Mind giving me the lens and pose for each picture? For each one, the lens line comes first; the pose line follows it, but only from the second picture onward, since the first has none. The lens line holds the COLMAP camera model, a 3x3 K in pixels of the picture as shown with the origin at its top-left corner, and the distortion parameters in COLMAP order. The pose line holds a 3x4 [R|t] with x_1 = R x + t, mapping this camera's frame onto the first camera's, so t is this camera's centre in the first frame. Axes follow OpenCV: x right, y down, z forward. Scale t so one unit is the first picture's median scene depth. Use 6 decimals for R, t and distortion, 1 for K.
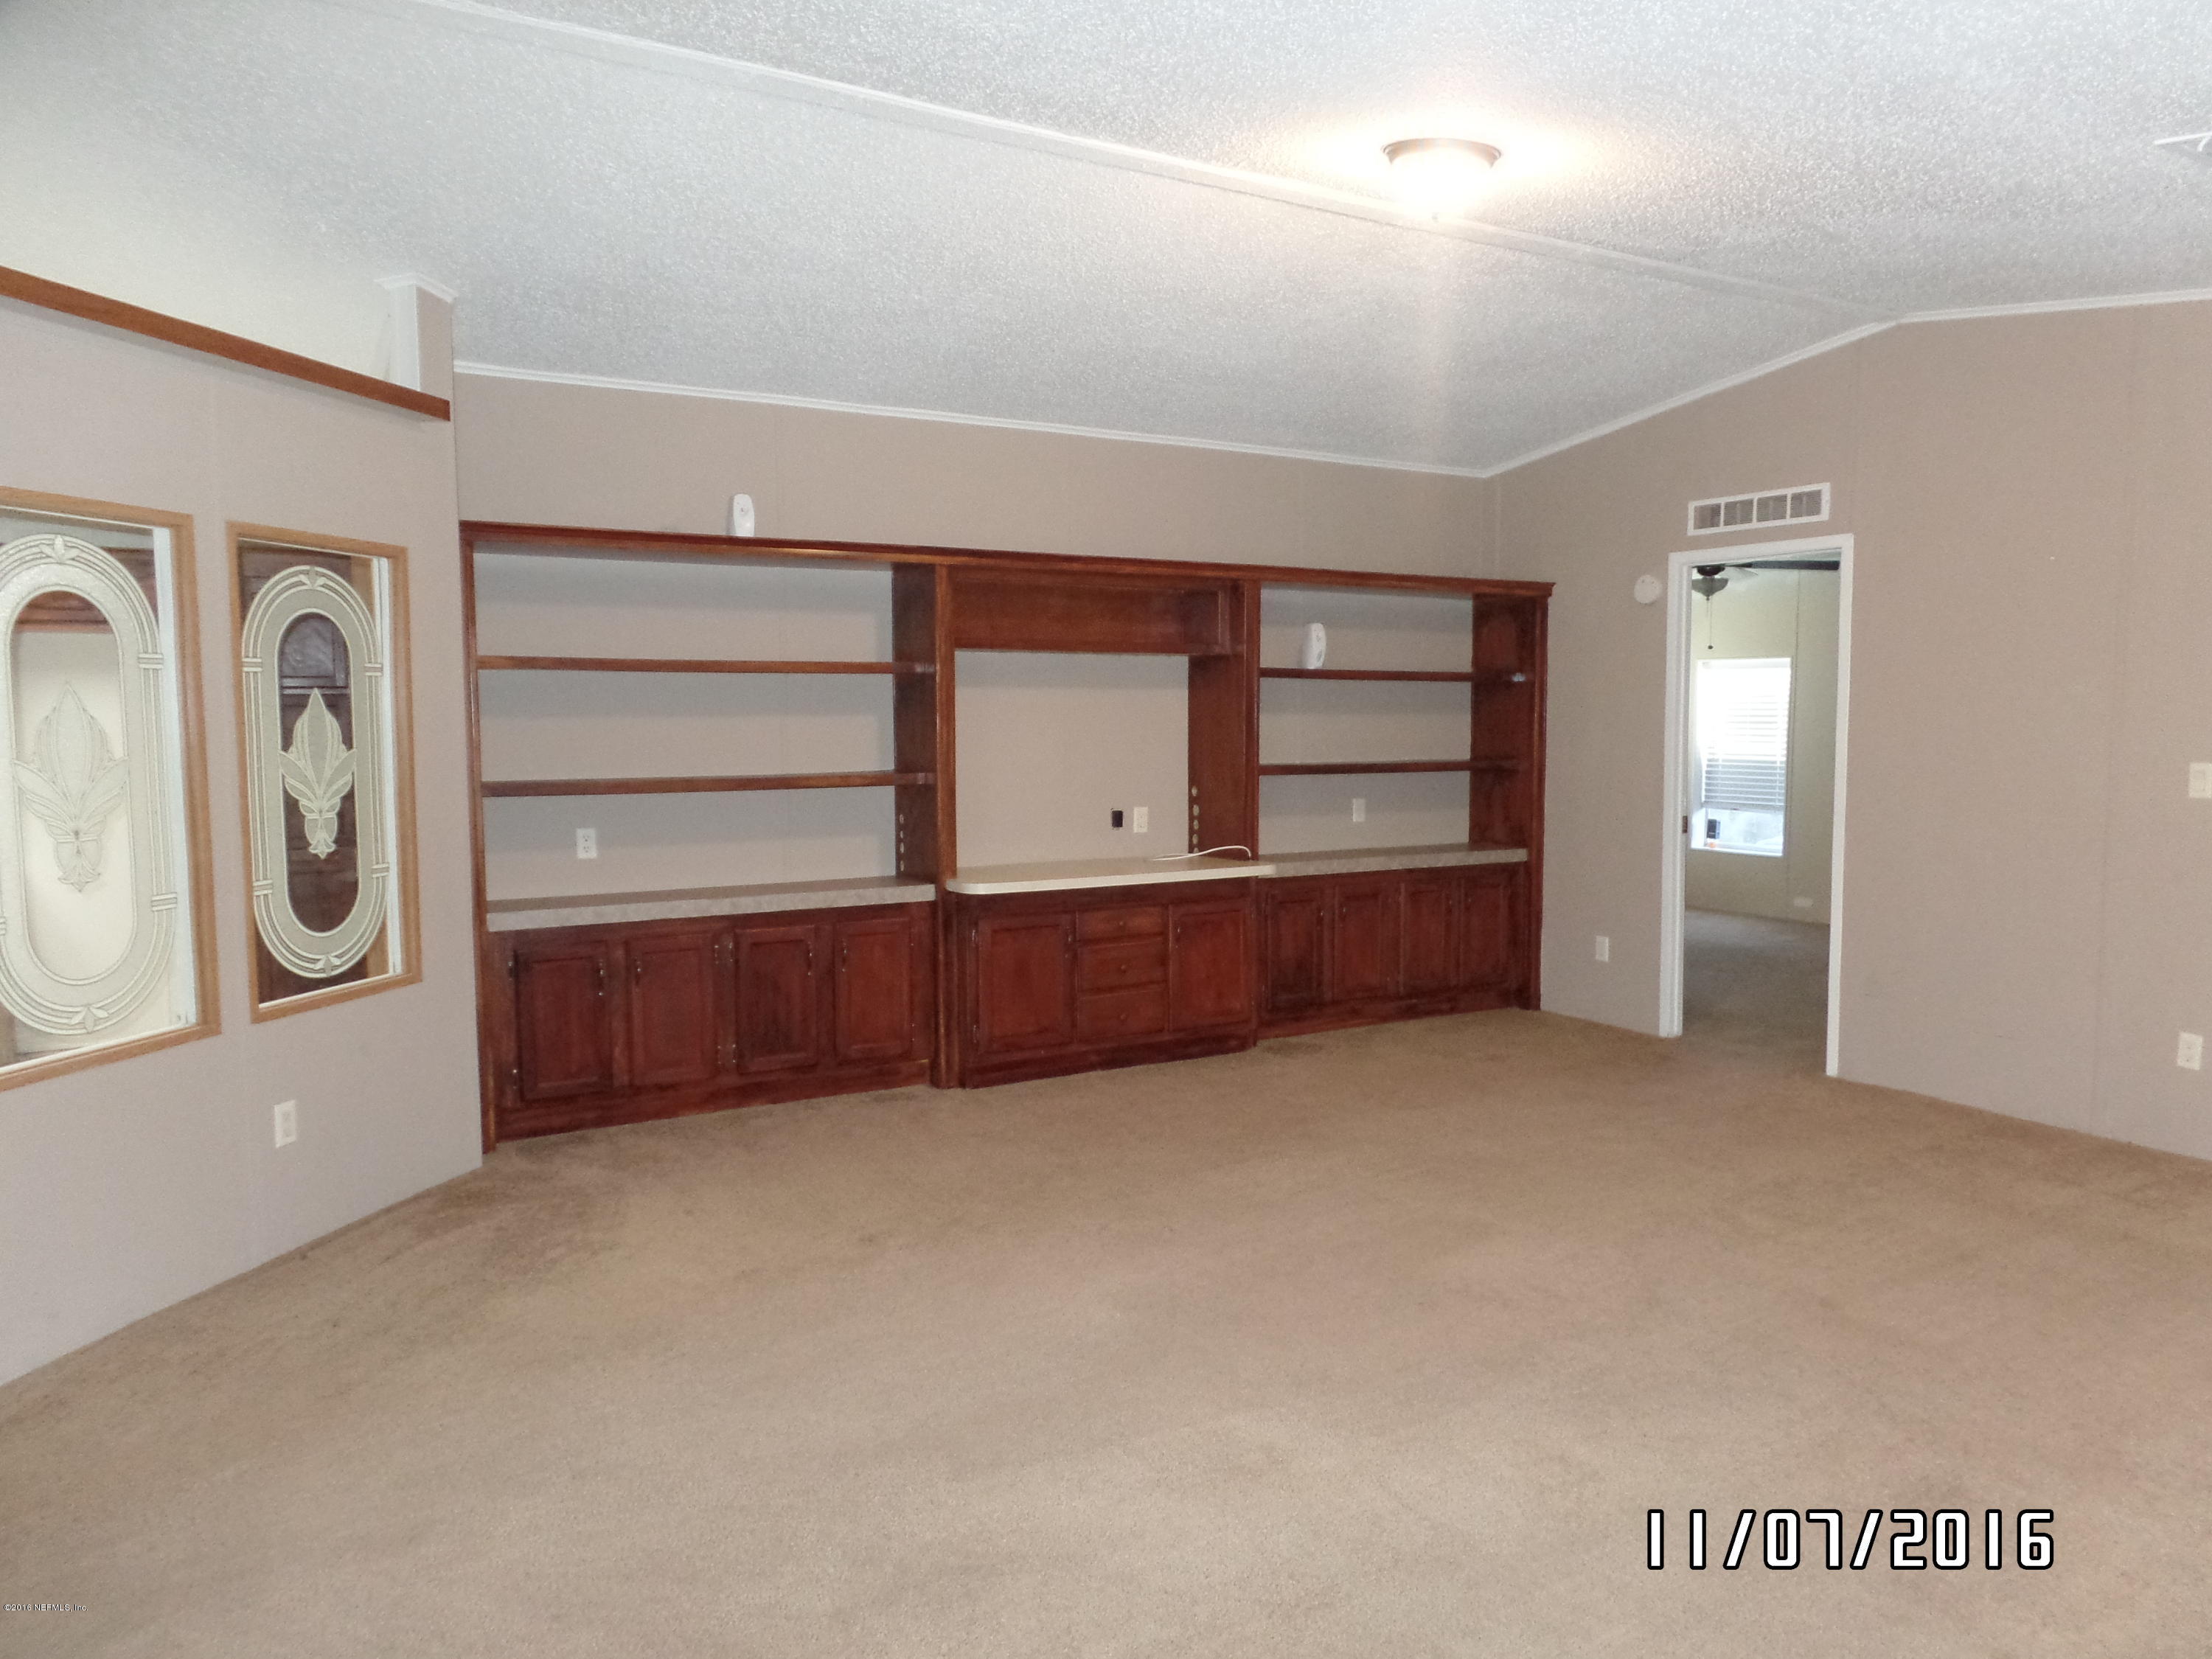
lens RADIAL K [[1539.1, 0, 1103.5], [0, 1539.1, 820.9], [0, 0, 1]] dist [0.006872, 0.004547]
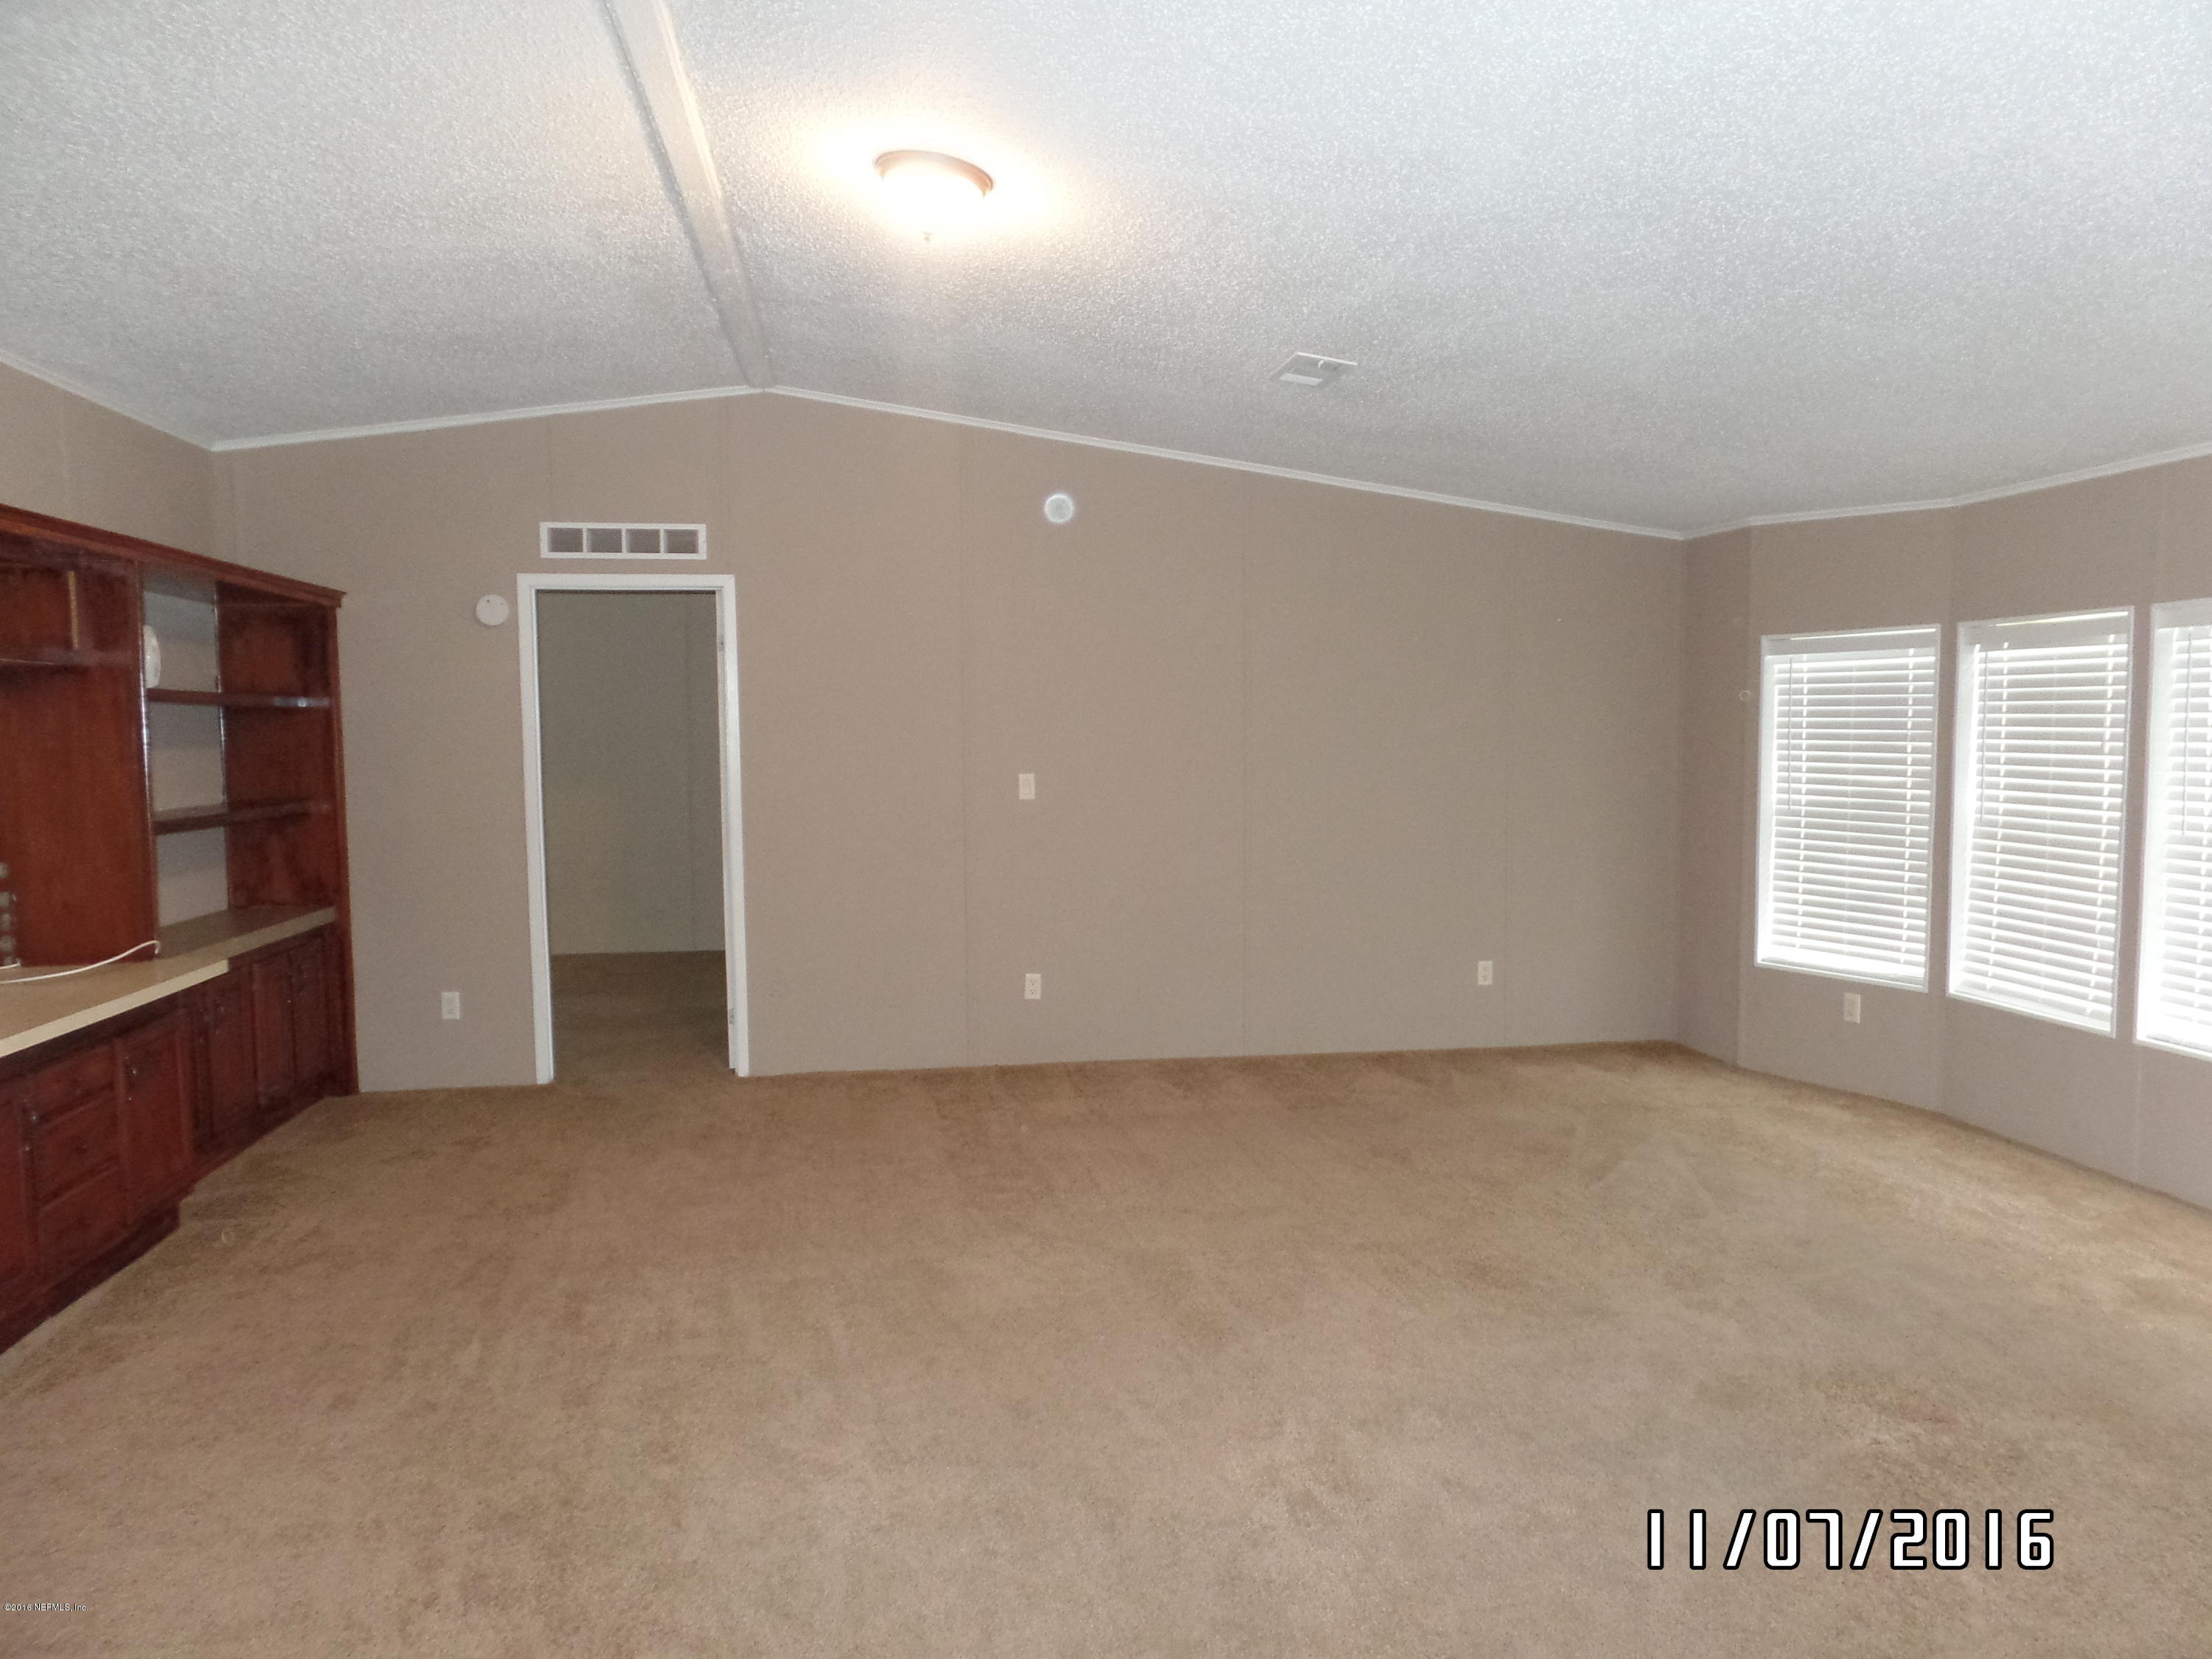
lens RADIAL K [[1539.1, 0, 1104.7], [0, 1539.1, 842.3], [0, 0, 1]] dist [0.006872, 0.004547]
pose [[0.367557, -0.072617, 0.927162, -0.430532], [0.078737, 0.995797, 0.046778, -0.028749], [-0.926662, 0.055808, 0.371730, 0.362535]]
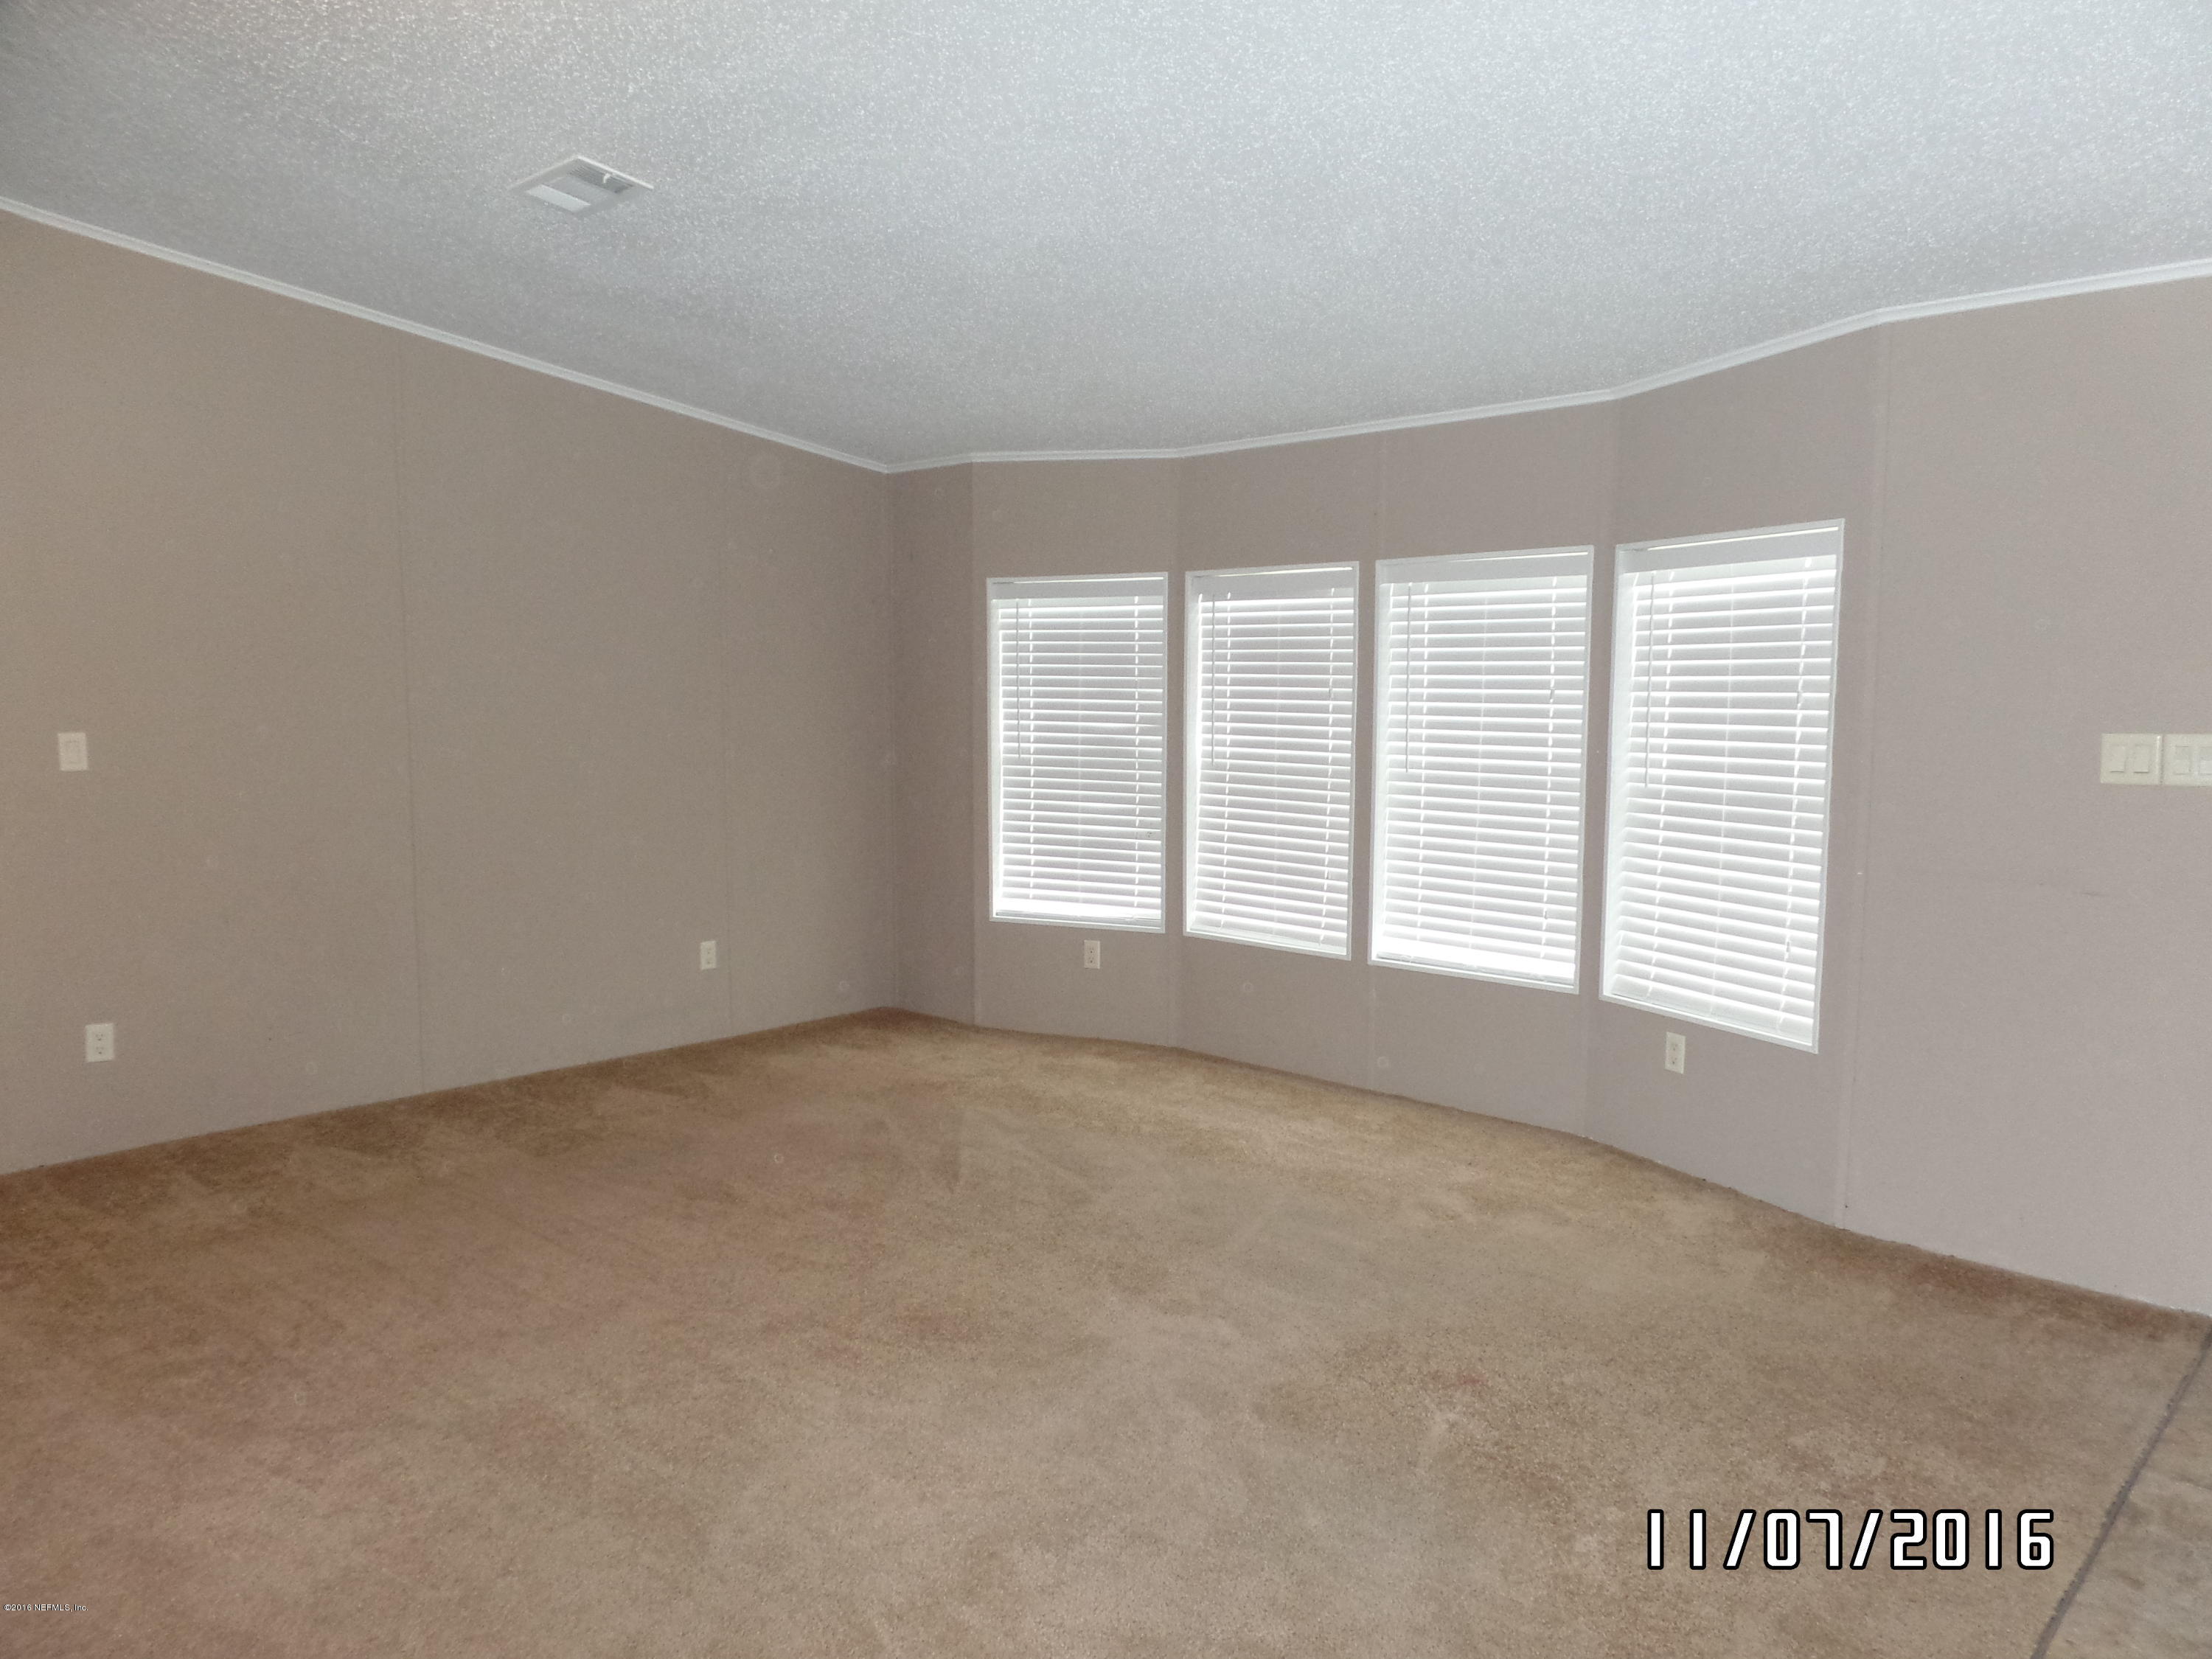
lens RADIAL K [[1539.1, 0, 1098.3], [0, 1539.1, 848.8], [0, 0, 1]] dist [0.006872, 0.004547]
pose [[-0.269522, -0.105520, 0.957196, -0.281909], [0.074162, 0.988752, 0.129881, -0.035127], [-0.960134, 0.105993, -0.258665, 0.545102]]
